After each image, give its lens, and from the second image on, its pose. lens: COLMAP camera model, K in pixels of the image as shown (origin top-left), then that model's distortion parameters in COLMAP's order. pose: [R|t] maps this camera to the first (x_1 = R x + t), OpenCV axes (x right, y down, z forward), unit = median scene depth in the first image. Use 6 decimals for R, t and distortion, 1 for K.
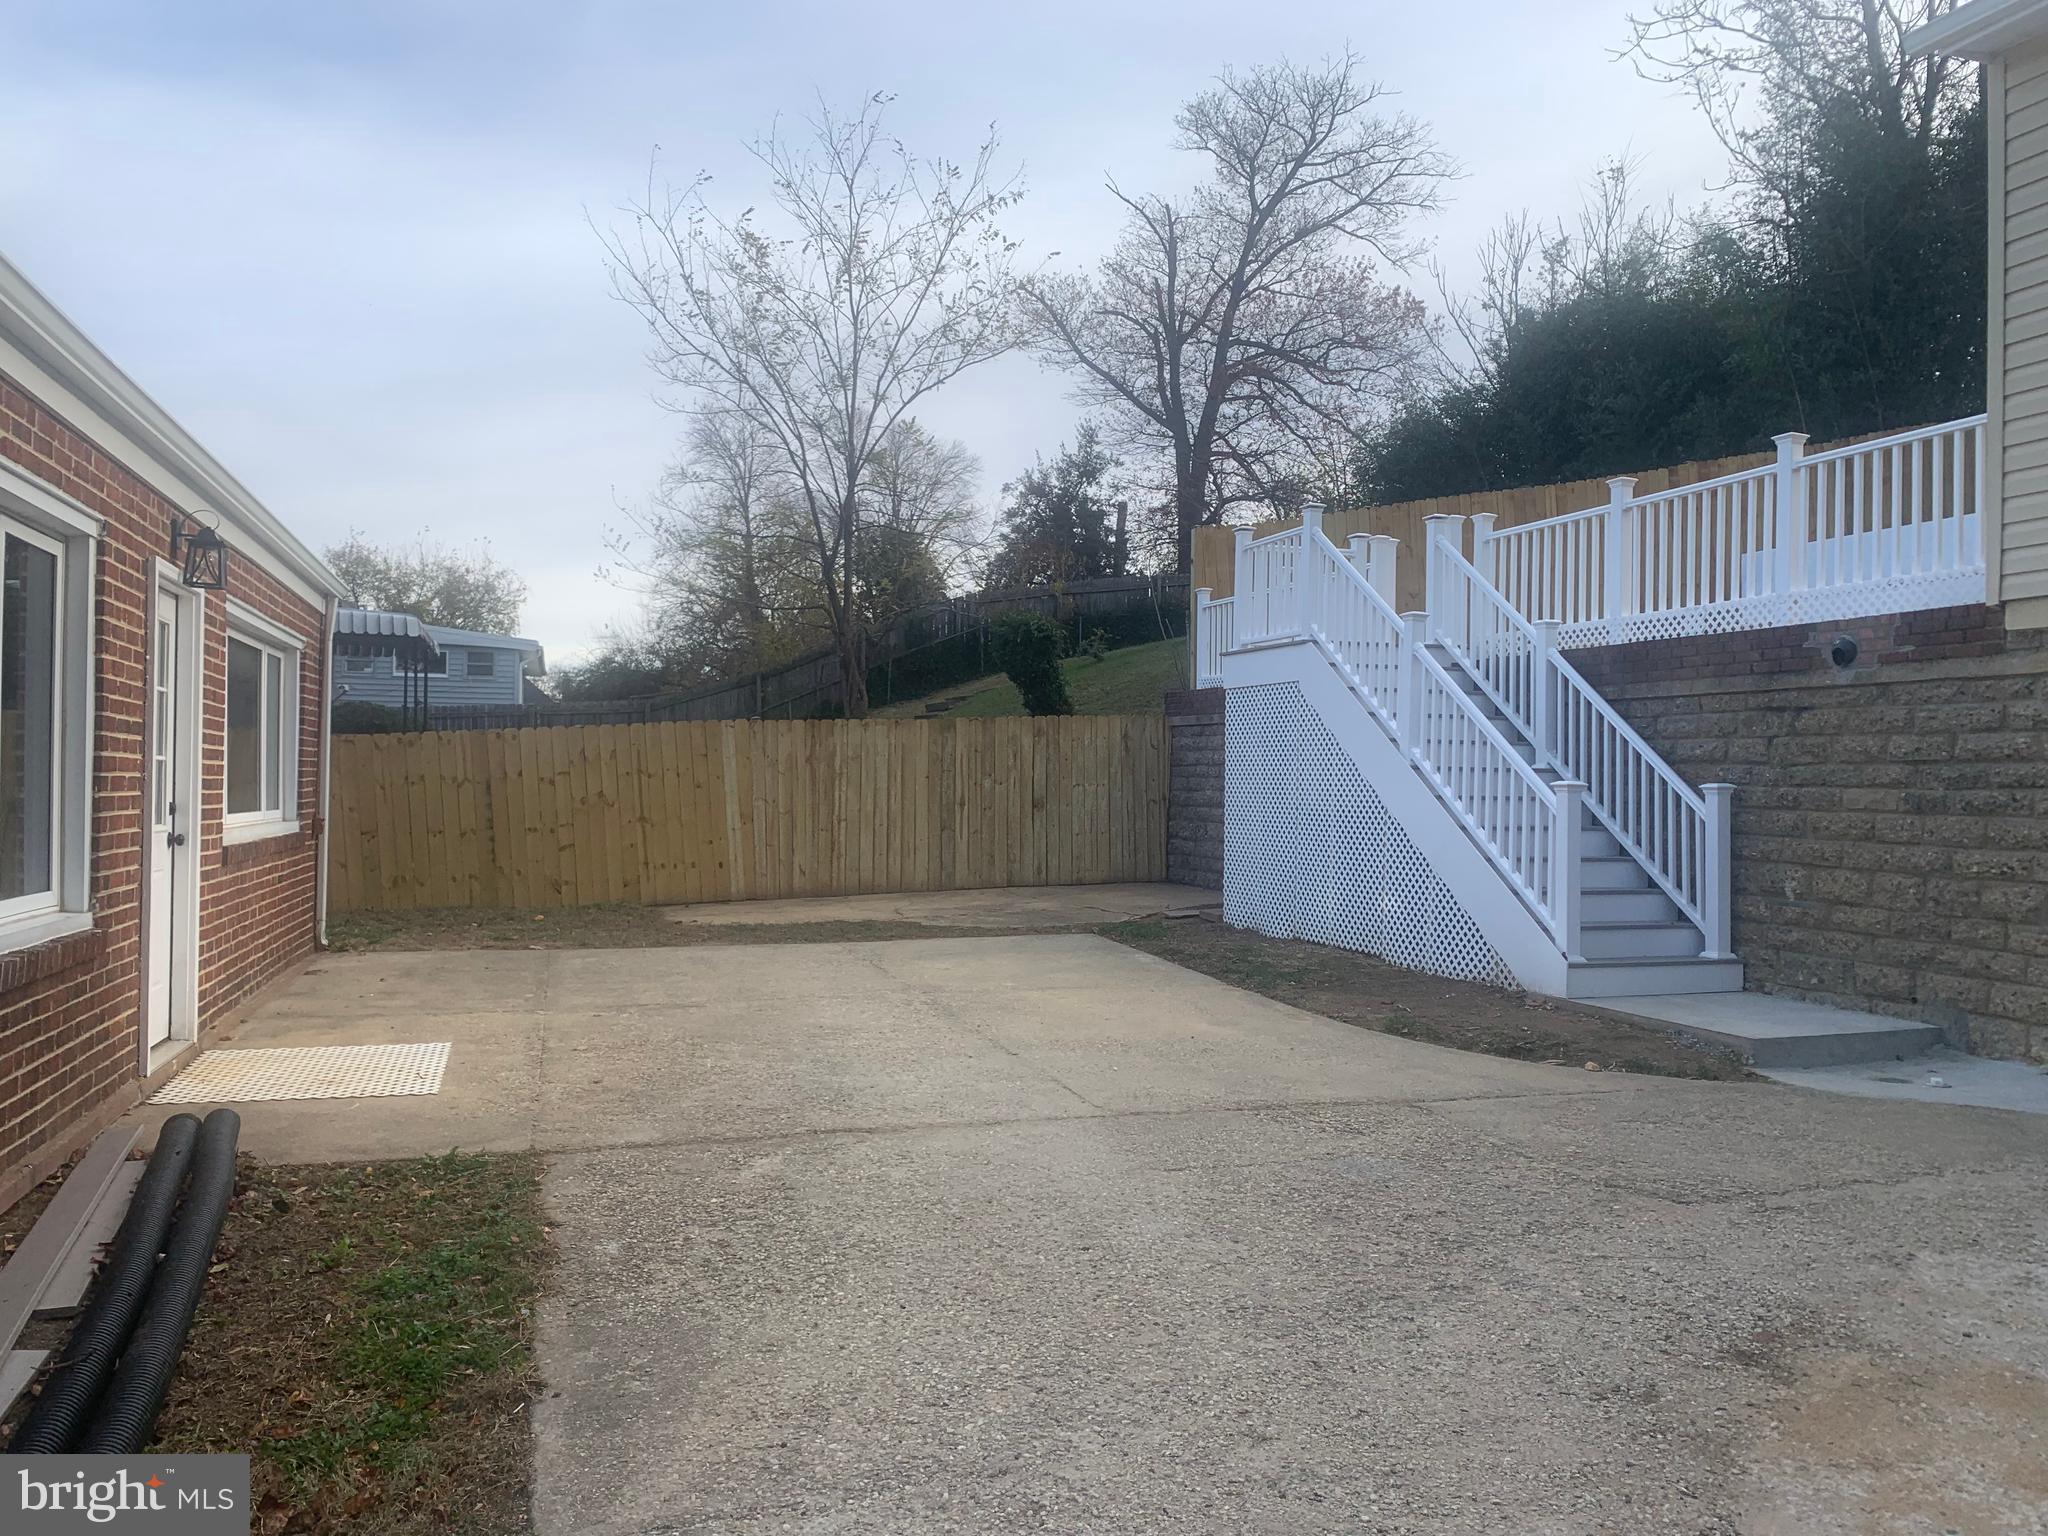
lens RADIAL K [[1548.3, 0, 1013.5], [0, 1548.3, 747.5], [0, 0, 1]] dist [0.063522, -0.084011]
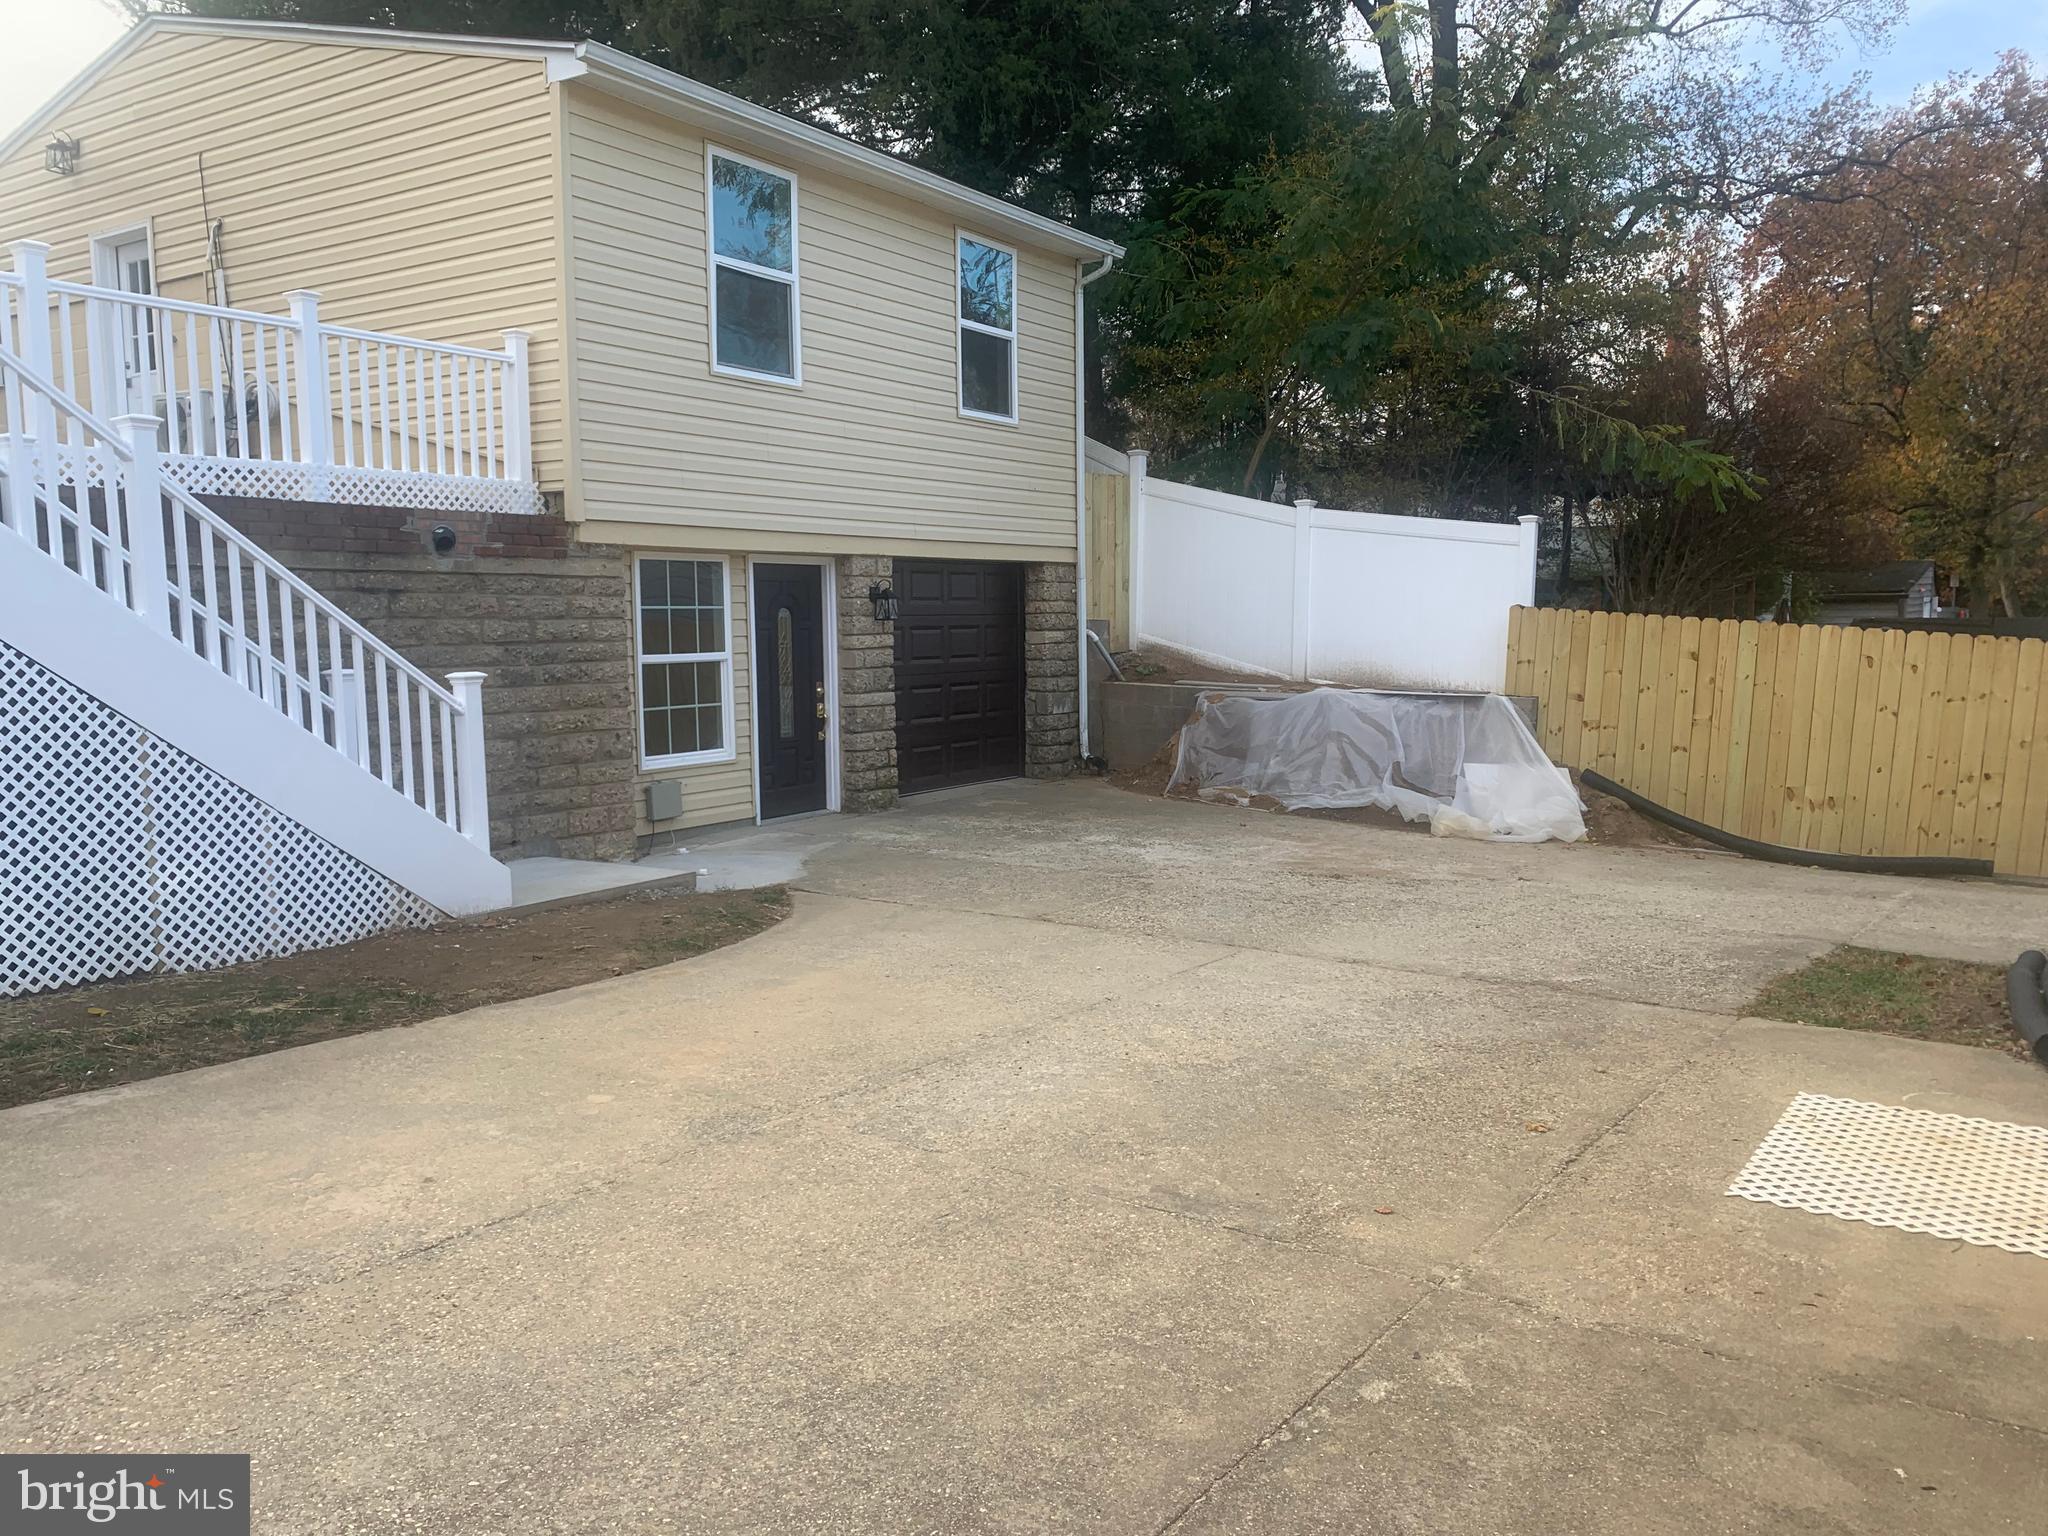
lens RADIAL K [[1548.3, 0, 1000.7], [0, 1548.3, 757.0], [0, 0, 1]] dist [0.063522, -0.084011]
pose [[-0.600100, -0.082455, 0.795664, -0.545159], [-0.018960, 0.995860, 0.088901, -0.015456], [-0.799701, 0.038264, -0.599178, 1.308245]]
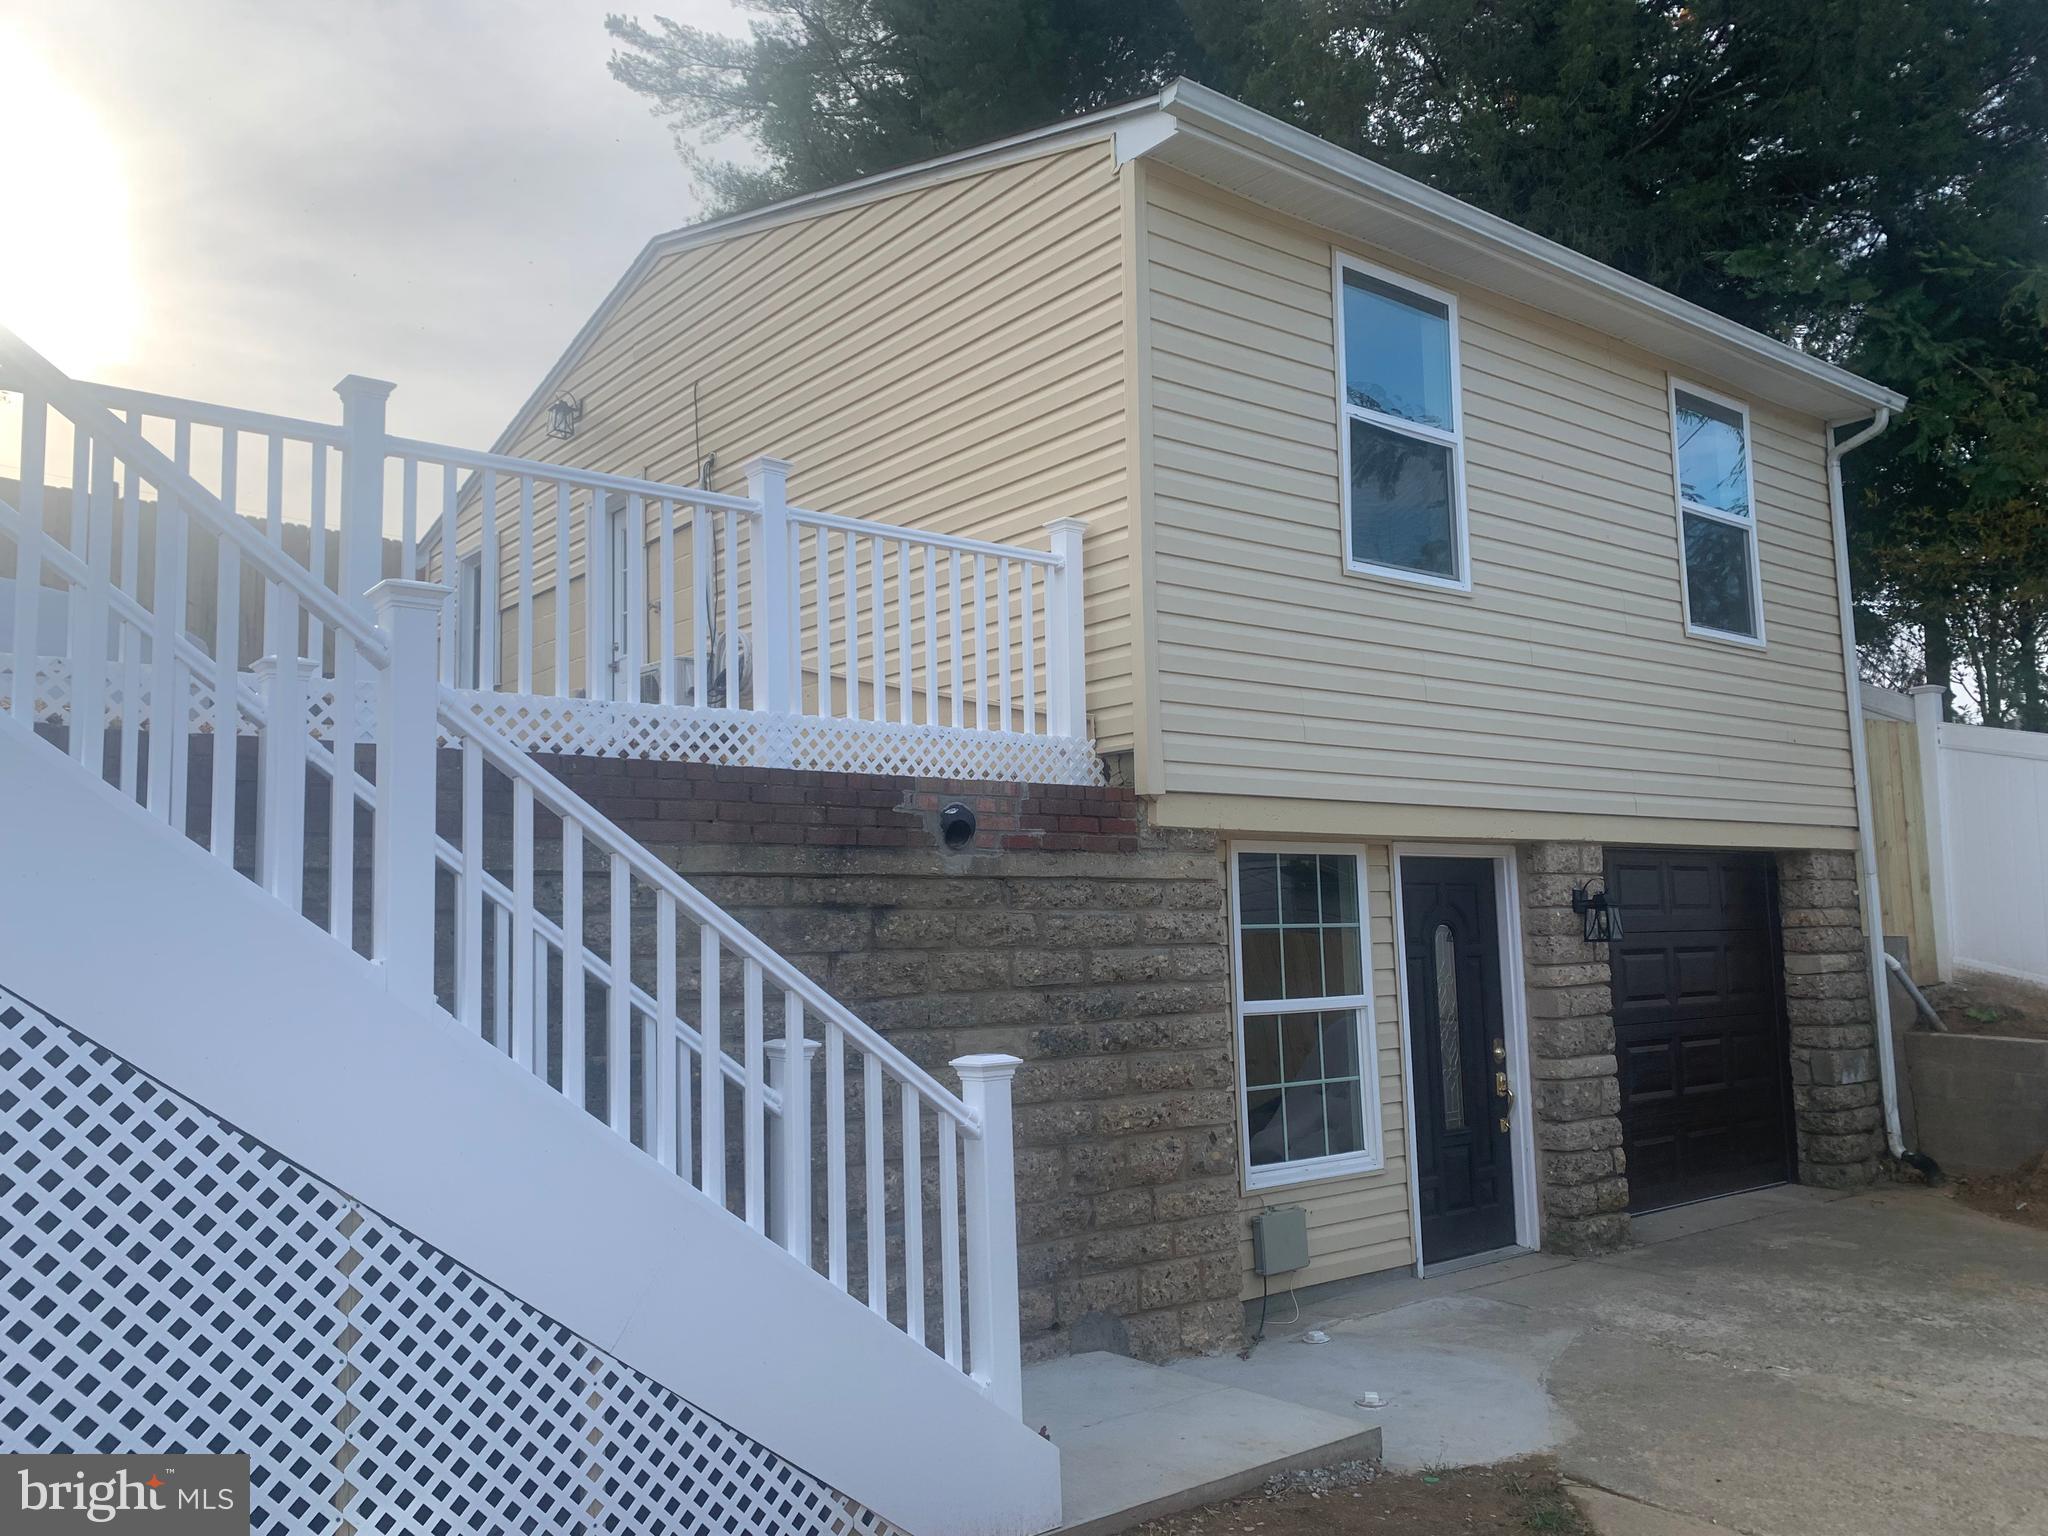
lens RADIAL K [[1548.3, 0, 996.4], [0, 1548.3, 749.8], [0, 0, 1]] dist [0.063522, -0.084011]
pose [[-0.314629, 0.103207, 0.943587, -0.107386], [-0.008615, 0.993720, -0.111563, -0.018973], [-0.949175, -0.043230, -0.311764, 1.165653]]
